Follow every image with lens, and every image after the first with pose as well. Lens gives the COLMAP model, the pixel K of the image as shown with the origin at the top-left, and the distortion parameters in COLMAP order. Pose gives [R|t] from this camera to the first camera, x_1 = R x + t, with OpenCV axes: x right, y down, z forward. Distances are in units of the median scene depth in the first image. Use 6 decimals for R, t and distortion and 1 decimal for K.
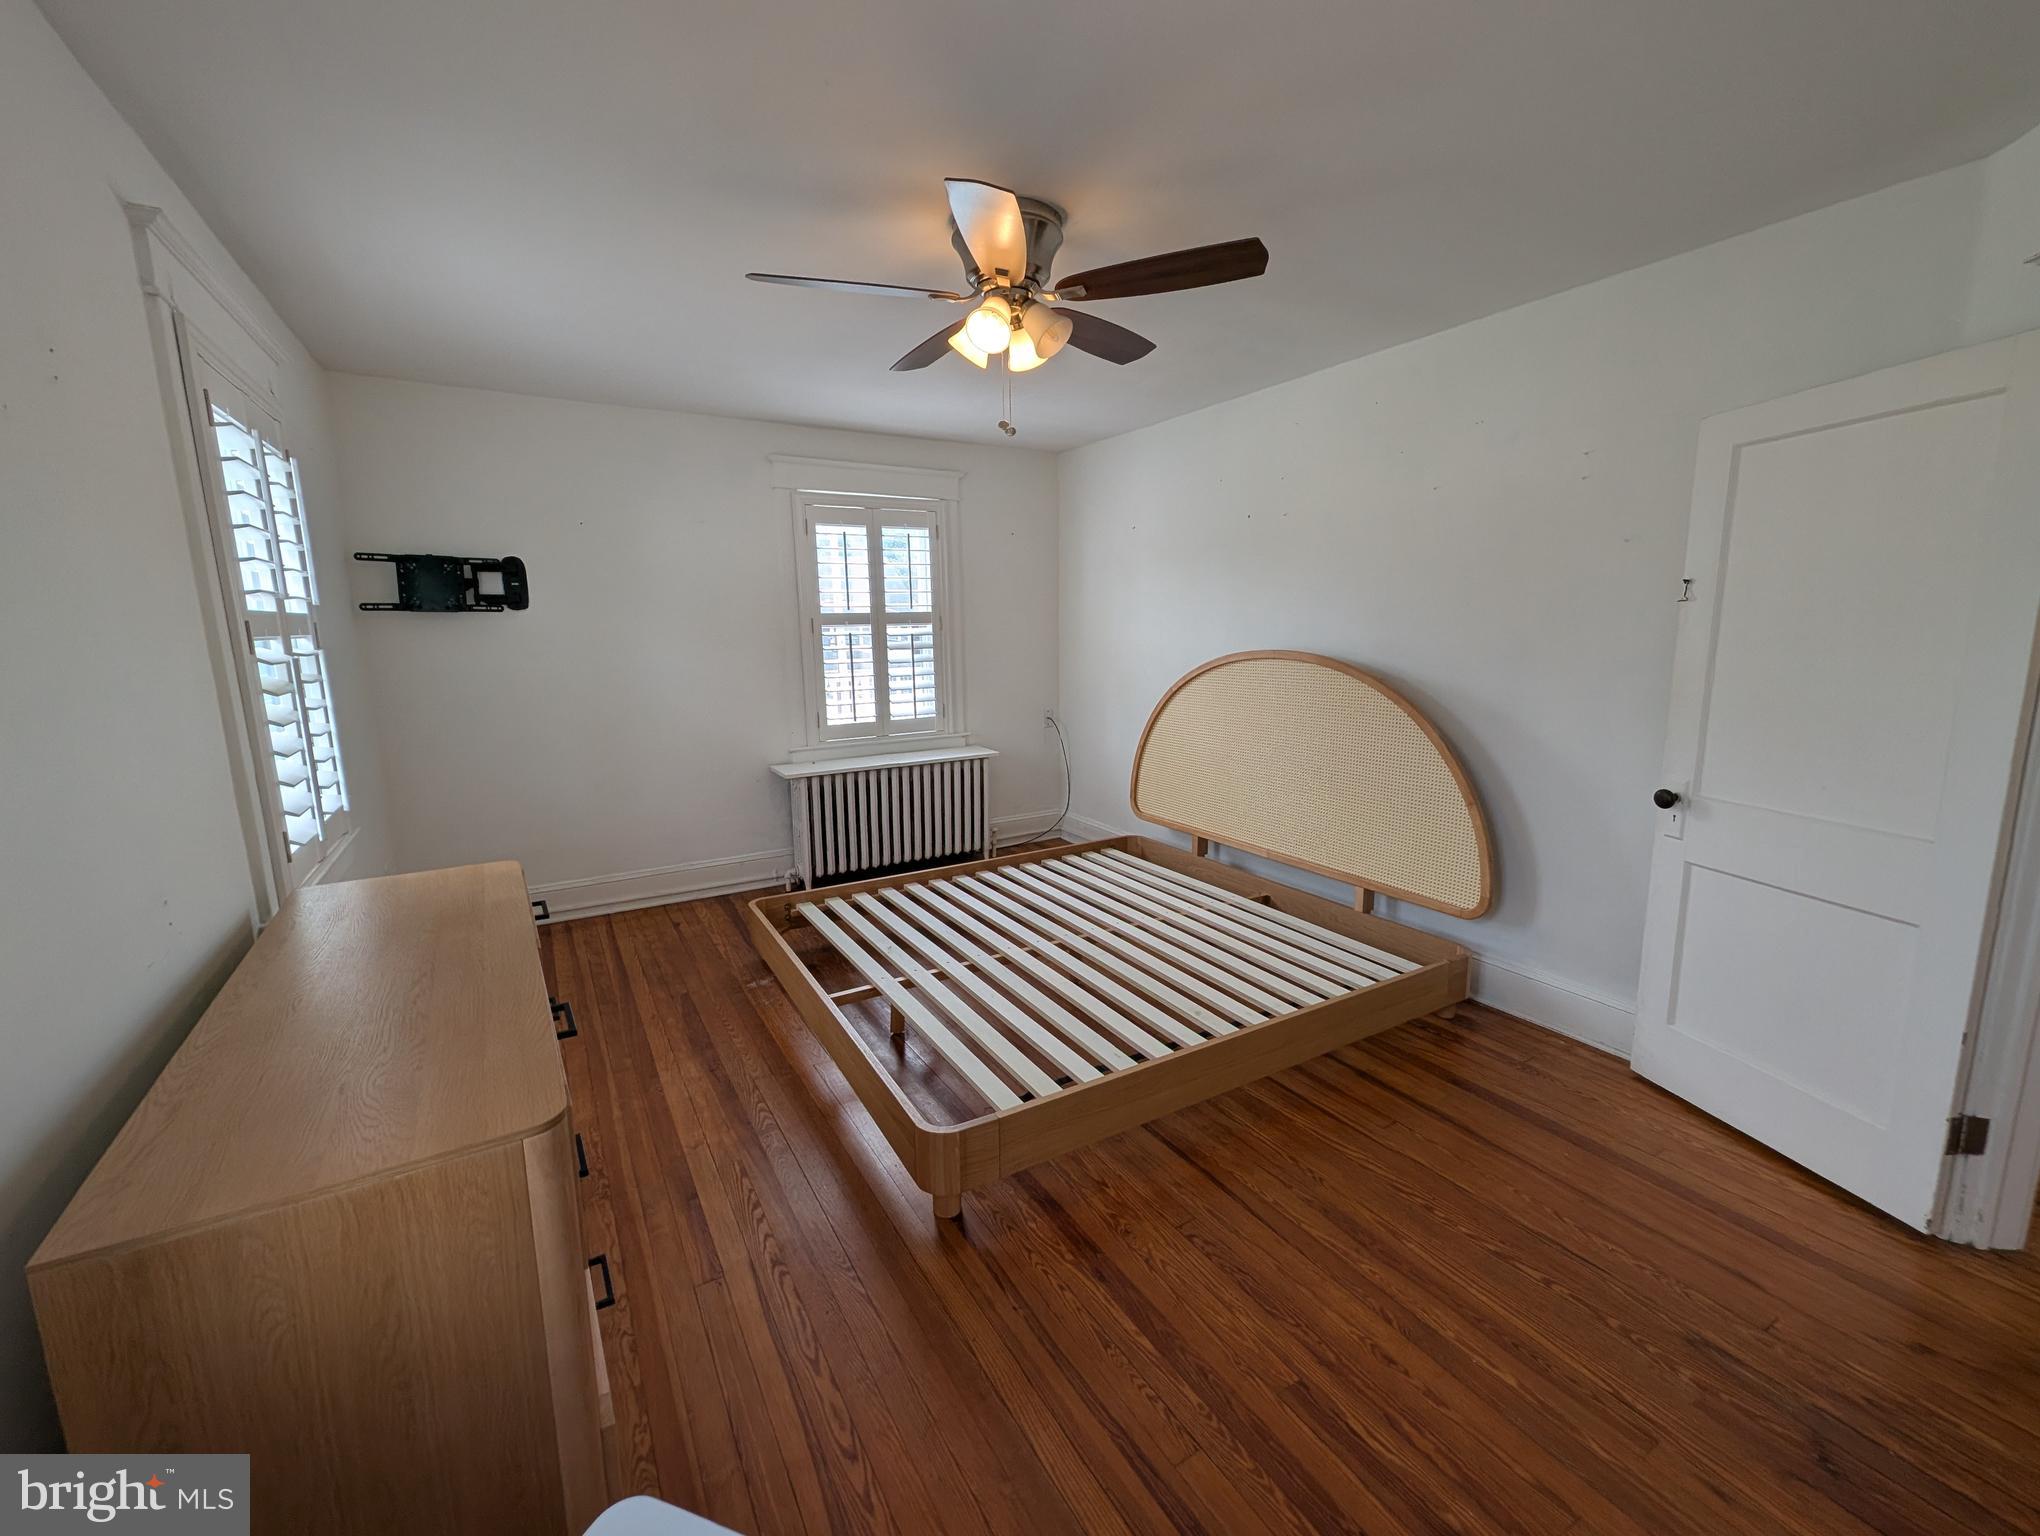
lens RADIAL K [[836.3, 0, 1021.3], [0, 836.3, 763.4], [0, 0, 1]] dist [0.001341, 0.000102]
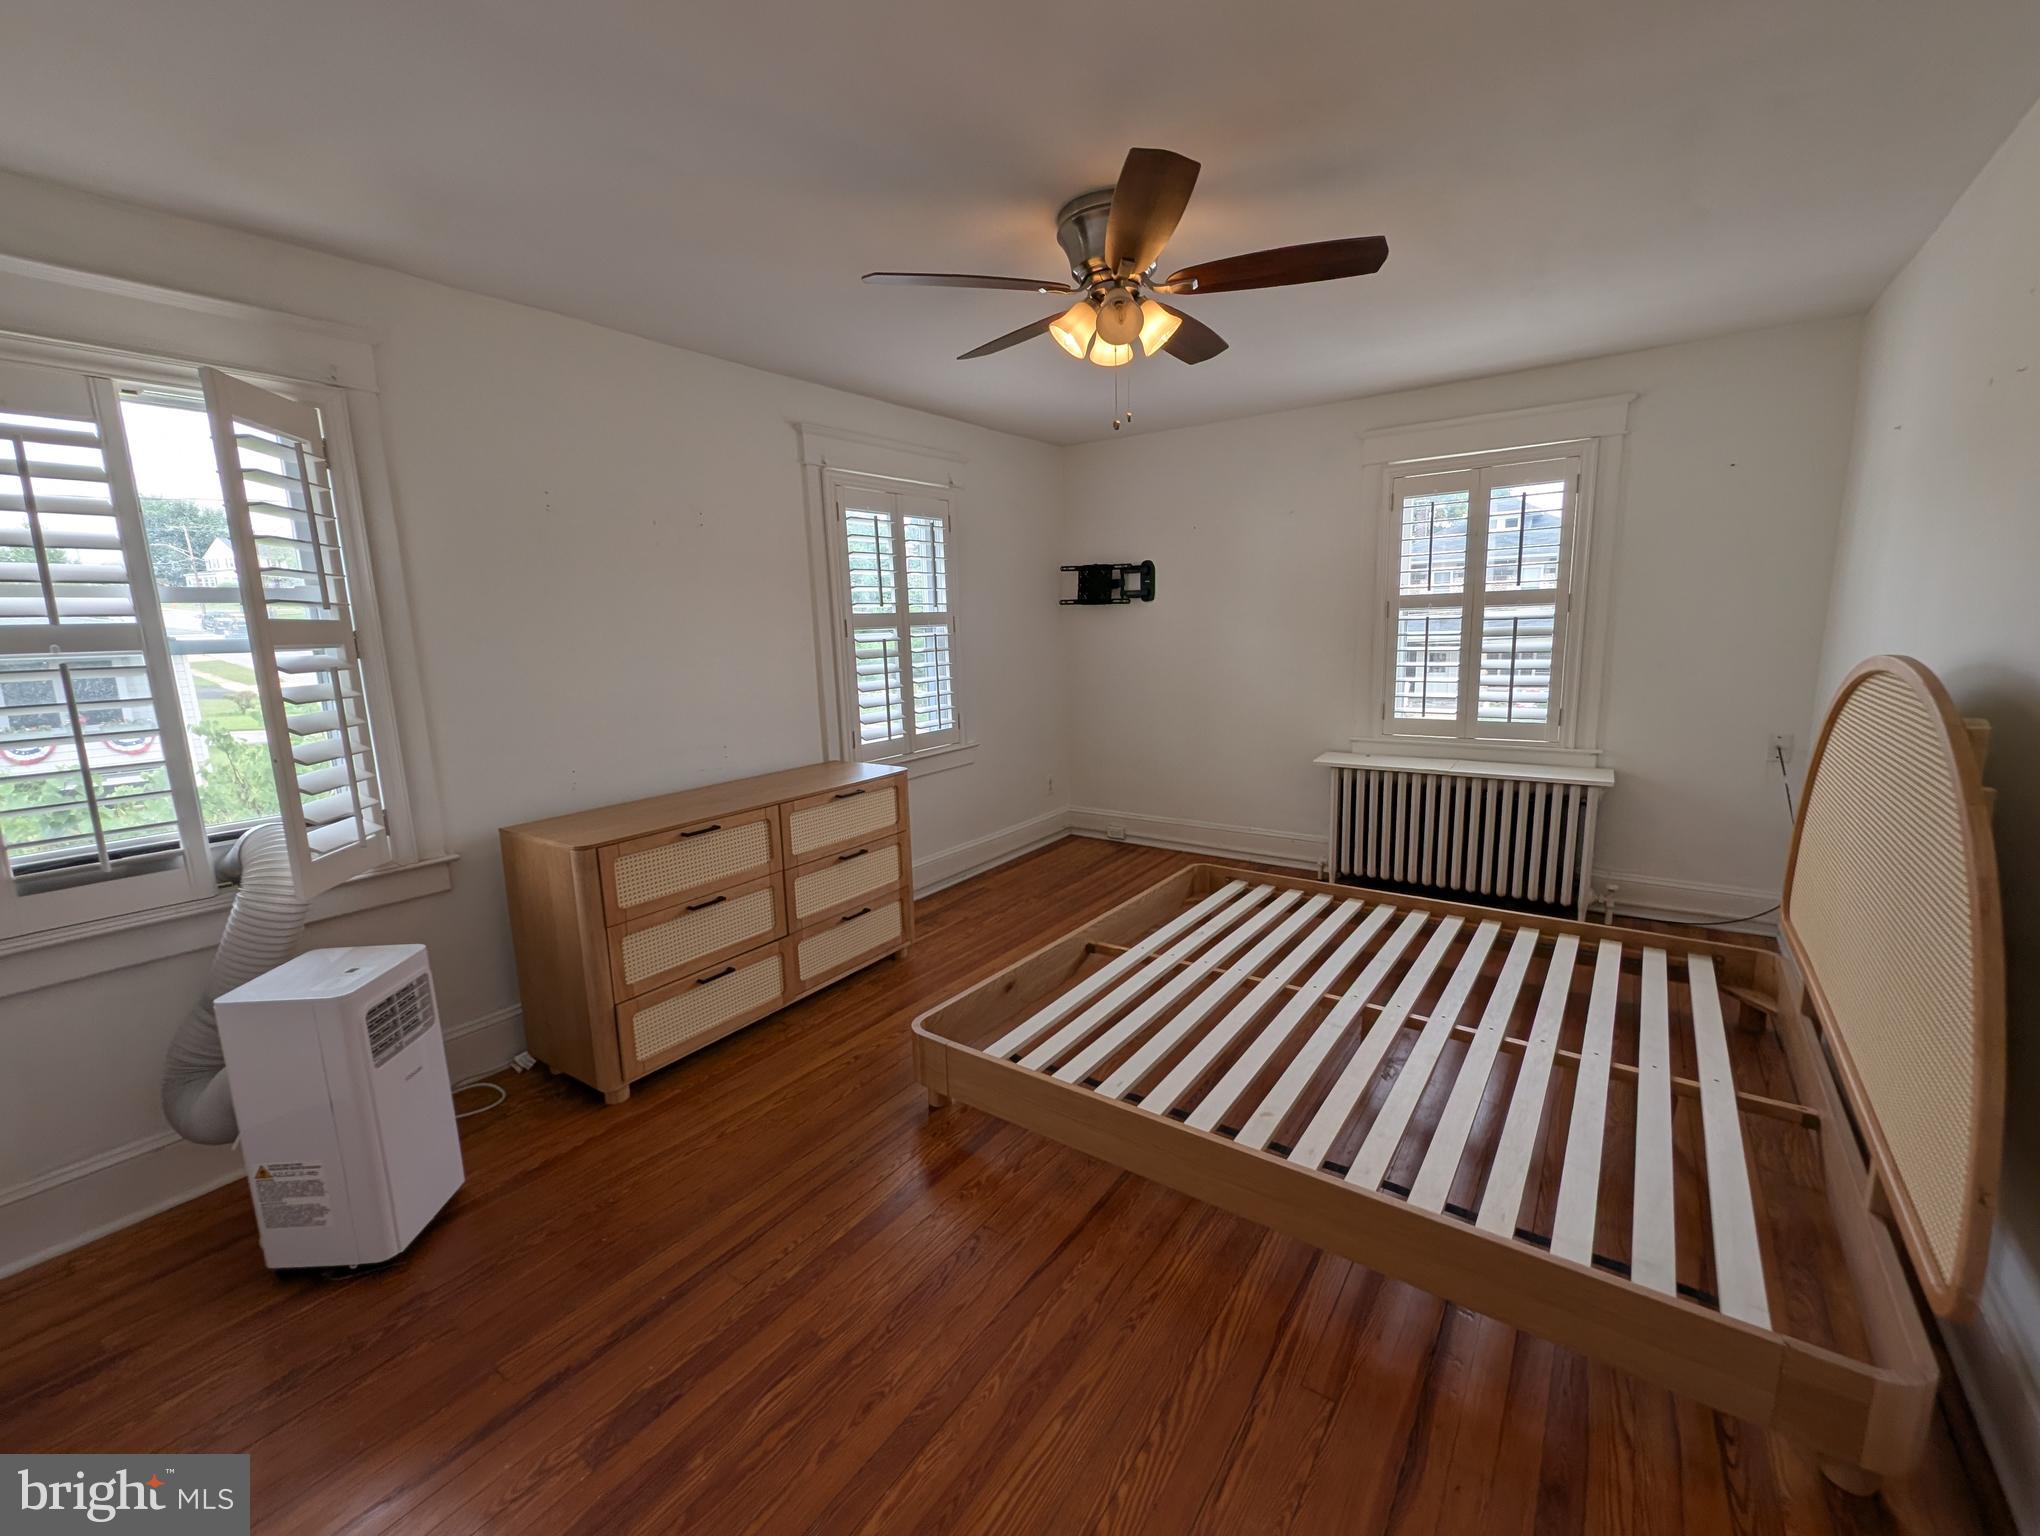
lens RADIAL K [[836.3, 0, 1021.3], [0, 836.3, 763.4], [0, 0, 1]] dist [0.001341, 0.000102]
pose [[0.406360, 0.156320, -0.900242, 0.537207], [-0.126954, 0.985360, 0.113794, -0.060226], [0.904850, 0.068049, 0.420256, 0.303805]]
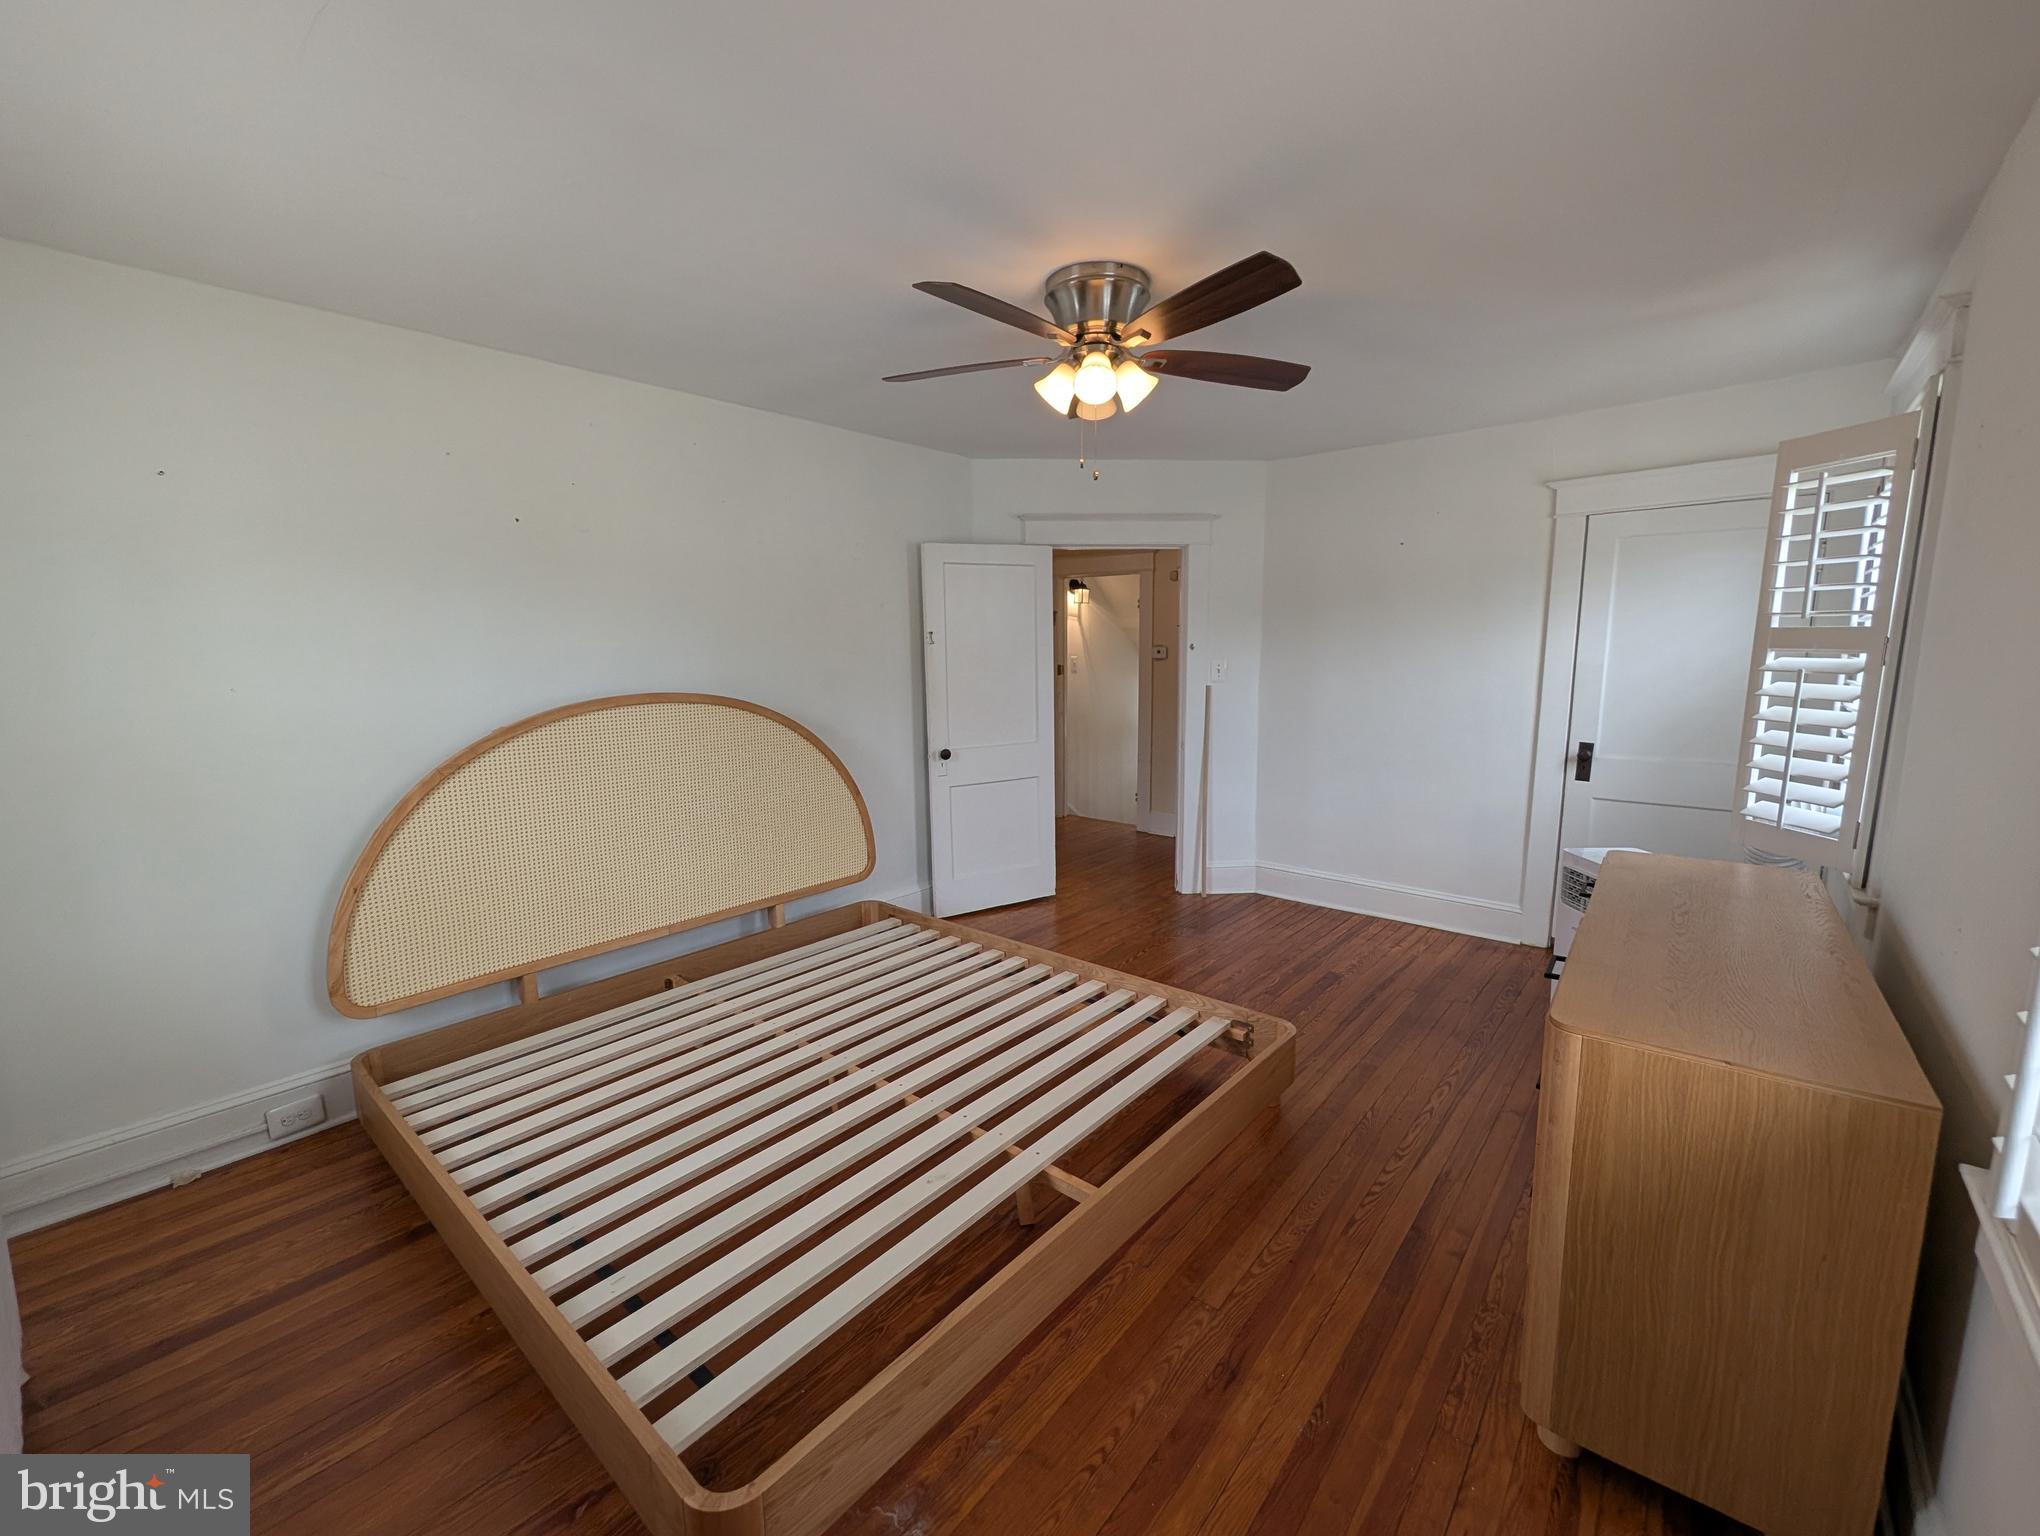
lens RADIAL K [[836.3, 0, 1021.3], [0, 836.3, 763.4], [0, 0, 1]] dist [0.001341, 0.000102]
pose [[-0.326214, -0.118584, 0.937829, -0.604959], [0.173532, 0.967728, 0.182726, -0.150118], [-0.929232, 0.222351, -0.295108, 0.879374]]
